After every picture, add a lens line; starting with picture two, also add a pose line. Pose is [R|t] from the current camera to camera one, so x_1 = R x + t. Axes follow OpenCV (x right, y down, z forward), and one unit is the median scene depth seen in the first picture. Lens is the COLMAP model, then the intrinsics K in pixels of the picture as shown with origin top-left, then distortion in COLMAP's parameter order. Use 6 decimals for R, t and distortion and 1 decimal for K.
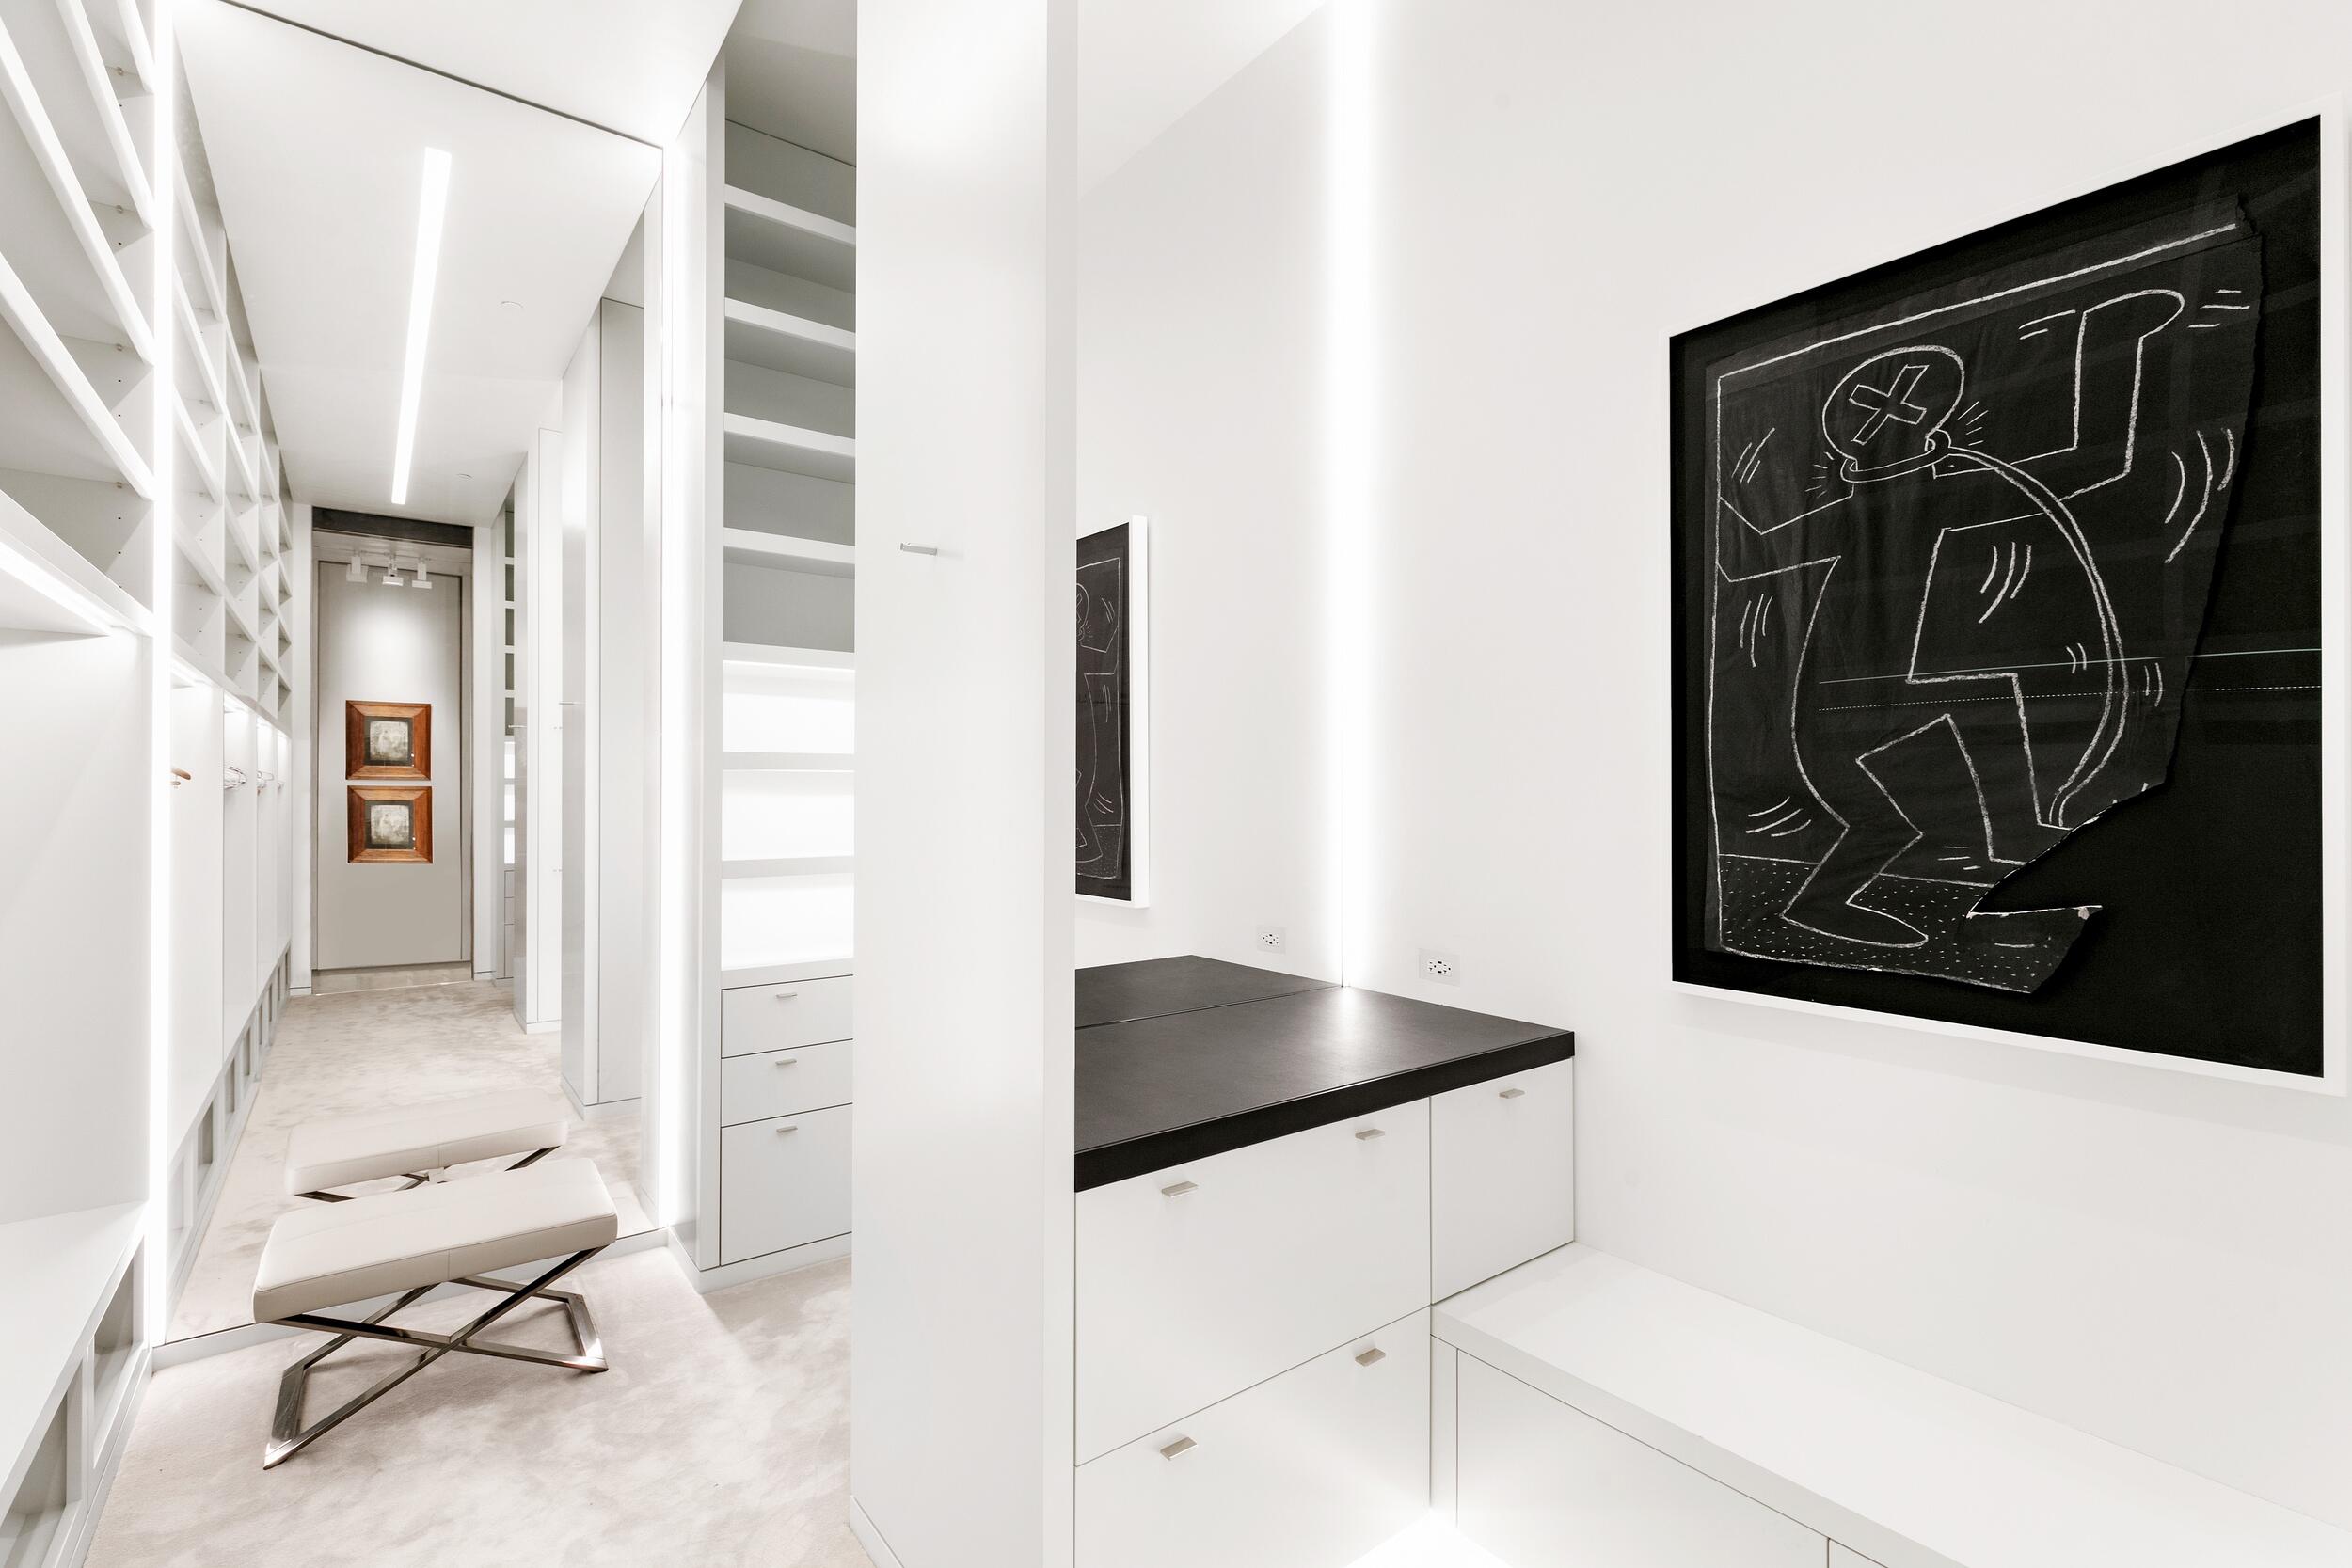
lens RADIAL K [[1064.9, 0, 1197.8], [0, 1064.9, 785.2], [0, 0, 1]] dist [-0.001479, -0.002046]
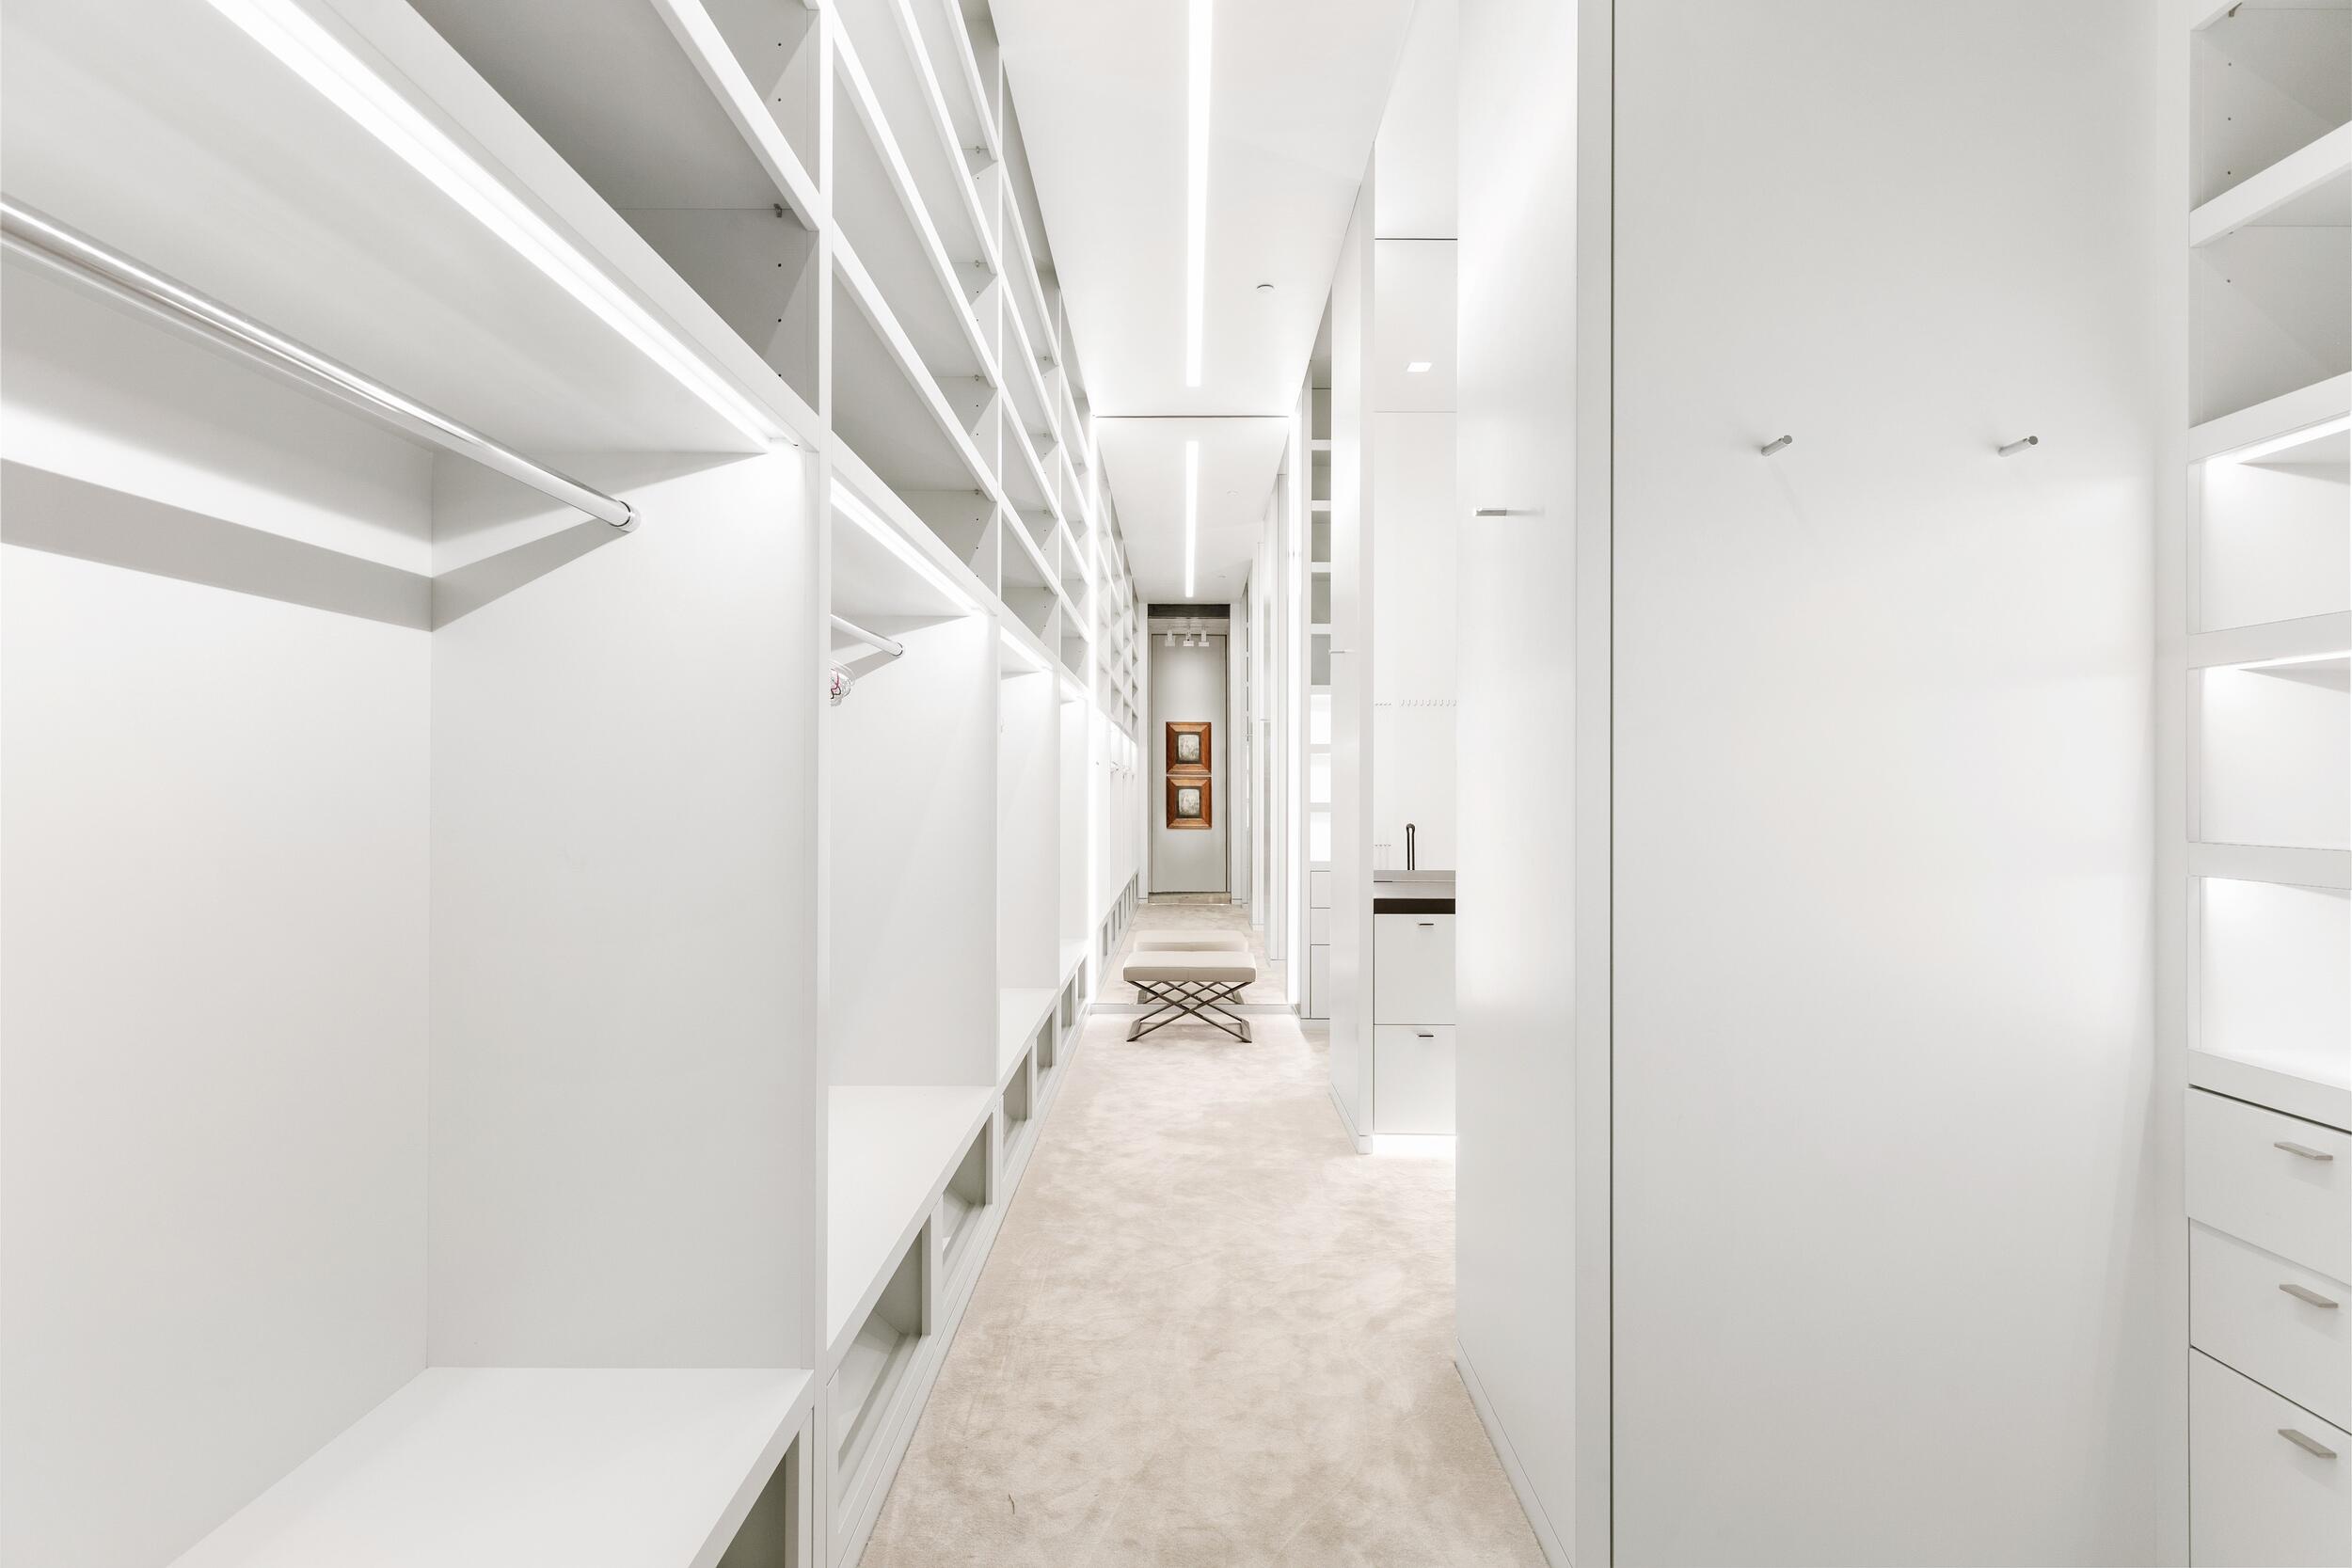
lens RADIAL K [[1064.9, 0, 1175.5], [0, 1064.9, 788.4], [0, 0, 1]] dist [-0.001479, -0.002046]
pose [[0.780891, -0.001499, -0.624665, 0.226519], [0.003428, 0.999992, 0.001885, 0.018127], [0.624658, -0.003614, 0.780890, -0.257382]]
